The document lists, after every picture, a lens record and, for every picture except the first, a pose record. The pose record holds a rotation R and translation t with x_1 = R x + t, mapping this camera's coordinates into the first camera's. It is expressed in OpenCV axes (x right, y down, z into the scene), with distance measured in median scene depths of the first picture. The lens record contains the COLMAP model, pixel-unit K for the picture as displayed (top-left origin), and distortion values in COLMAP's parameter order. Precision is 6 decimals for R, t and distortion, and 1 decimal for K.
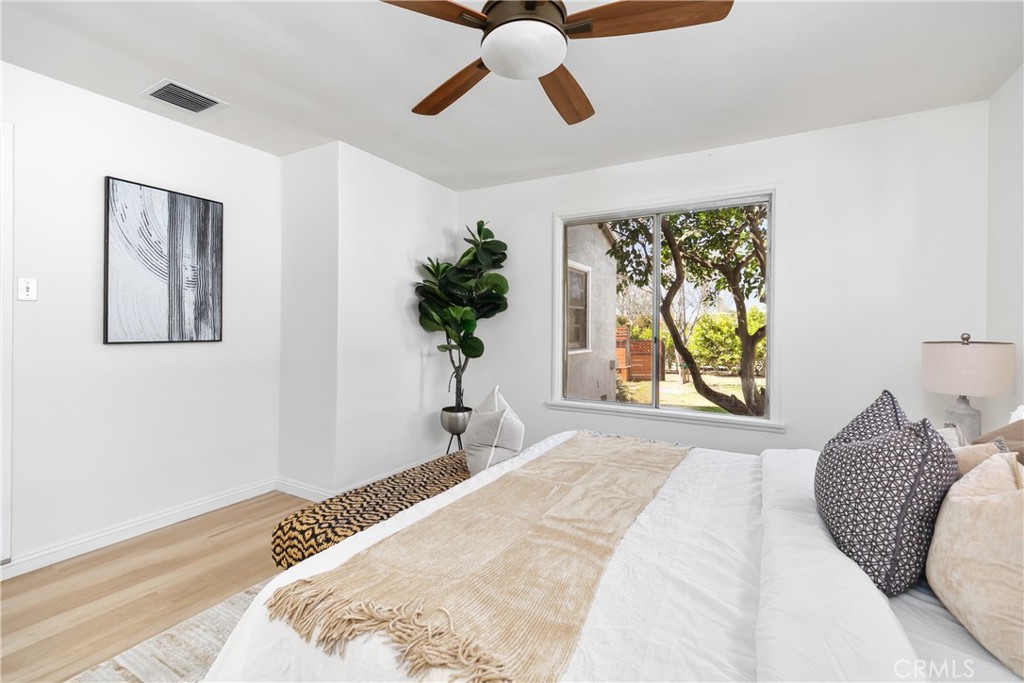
lens RADIAL K [[456.7, 0, 513.7], [0, 456.7, 335.7], [0, 0, 1]] dist [0.003885, -0.000166]
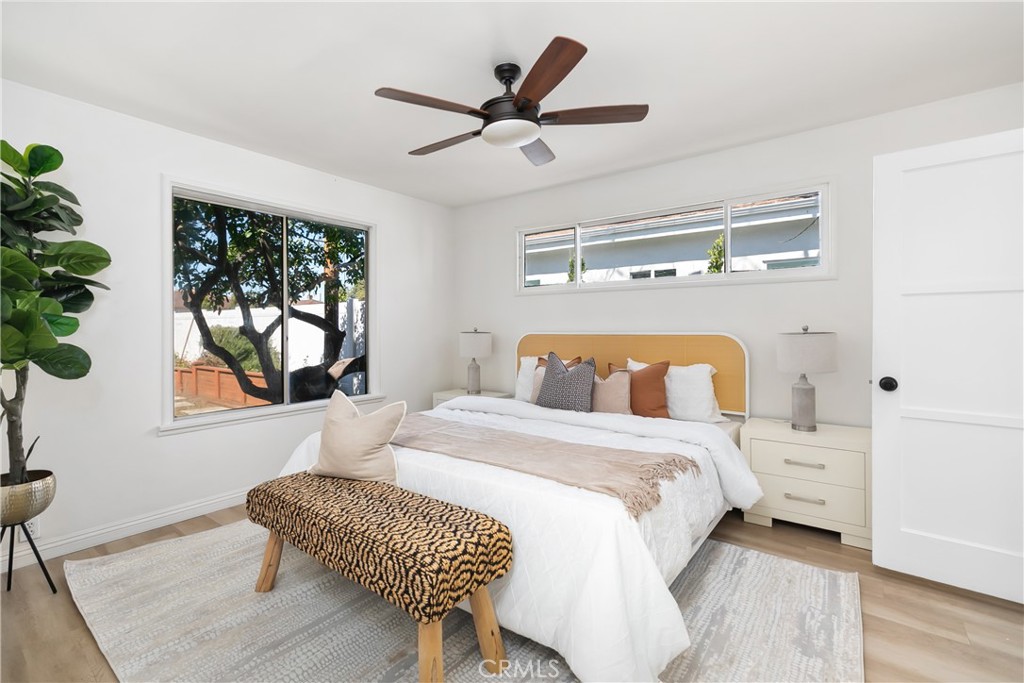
lens RADIAL K [[456.7, 0, 511.4], [0, 456.7, 335.7], [0, 0, 1]] dist [0.003885, -0.000166]
pose [[0.120177, -0.027717, 0.992365, -1.322971], [0.021665, 0.999445, 0.025291, -0.023484], [-0.992516, 0.018460, 0.120711, 0.775592]]
